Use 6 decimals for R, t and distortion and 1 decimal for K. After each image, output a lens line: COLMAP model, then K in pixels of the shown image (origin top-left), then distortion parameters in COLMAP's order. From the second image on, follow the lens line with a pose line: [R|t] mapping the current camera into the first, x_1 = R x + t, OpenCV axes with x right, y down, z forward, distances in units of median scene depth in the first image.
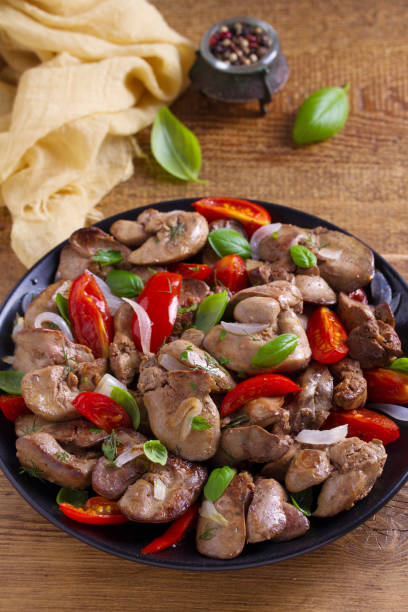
lens RADIAL K [[1878.3, 0, 204.0], [0, 1878.3, 306.0], [0, 0, 1]] dist [0.106980, -0.436508]
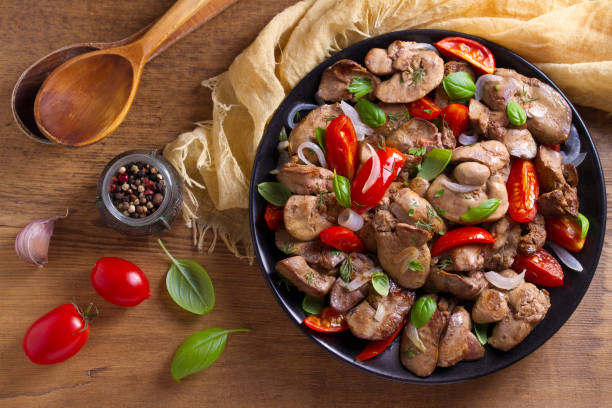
lens RADIAL K [[1878.3, 0, 306.0], [0, 1878.3, 204.0], [0, 0, 1]] dist [0.106980, -0.436508]
pose [[0.991658, 0.125123, 0.030966, -0.122394], [-0.122296, 0.837415, 0.532710, -0.654689], [0.040723, -0.532053, 0.845731, -0.097510]]
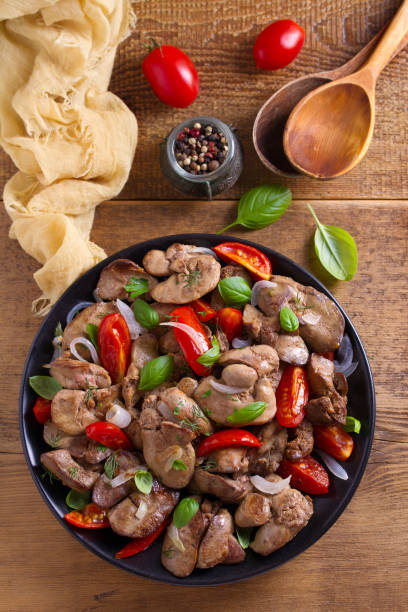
lens RADIAL K [[1878.3, 0, 204.0], [0, 1878.3, 306.0], [0, 0, 1]] dist [0.106980, -0.436508]
pose [[0.984482, 0.173458, -0.026600, 0.030323], [-0.143163, 0.881532, 0.449896, -0.620742], [0.101487, -0.439106, 0.892685, -0.129240]]
